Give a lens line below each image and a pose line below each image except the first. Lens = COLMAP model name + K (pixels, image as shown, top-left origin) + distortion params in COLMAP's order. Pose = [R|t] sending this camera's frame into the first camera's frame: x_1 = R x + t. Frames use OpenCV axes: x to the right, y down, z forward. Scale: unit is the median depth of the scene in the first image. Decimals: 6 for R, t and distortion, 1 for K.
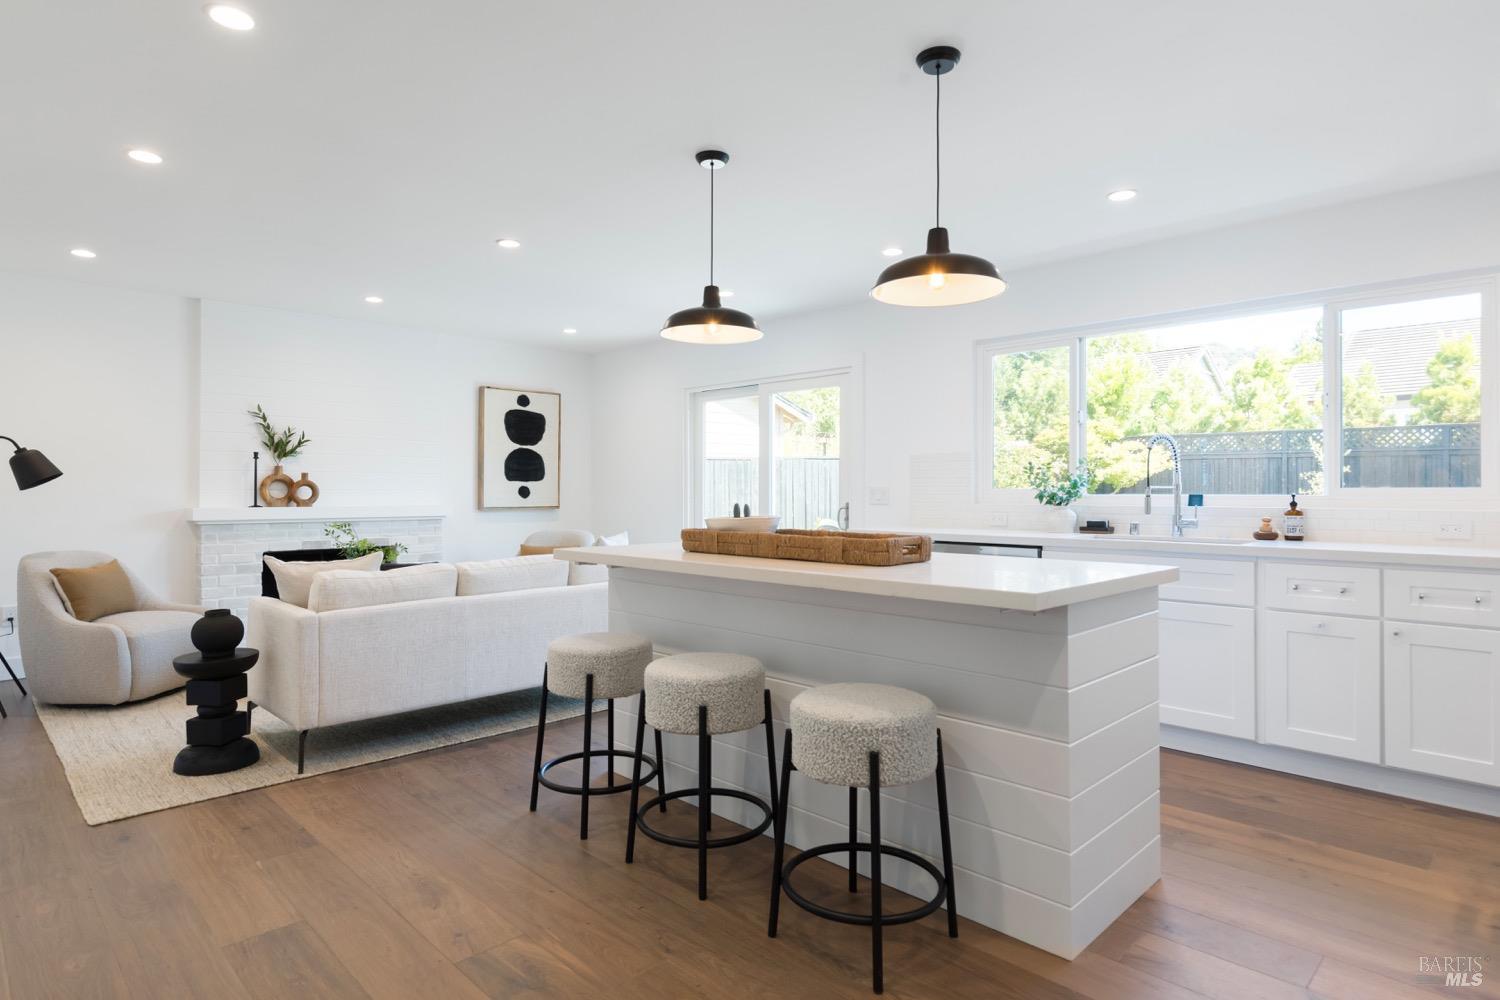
lens RADIAL K [[838.1, 0, 758.1], [0, 838.1, 494.3], [0, 0, 1]] dist [0.000752, 0.000886]
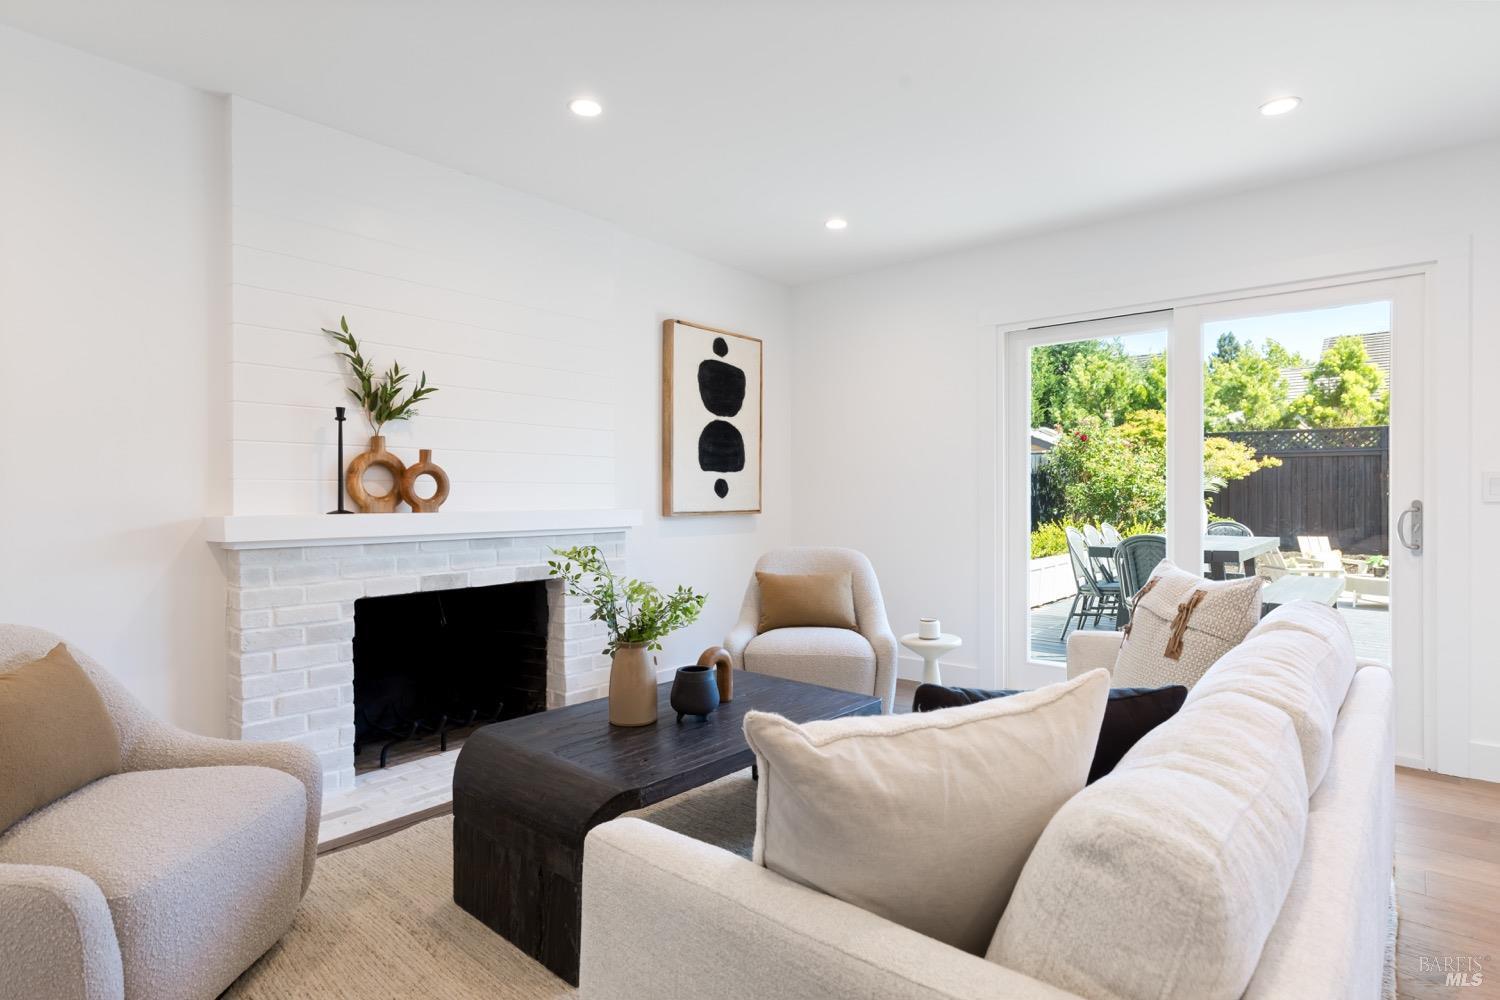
lens RADIAL K [[787.0, 0, 755.6], [0, 787.0, 508.2], [0, 0, 1]] dist [-0.001087, -0.000673]
pose [[0.996367, -0.005083, 0.085006, -0.315688], [0.004092, 0.999922, 0.011835, 0.005883], [-0.085059, -0.011444, 0.996310, 0.404206]]
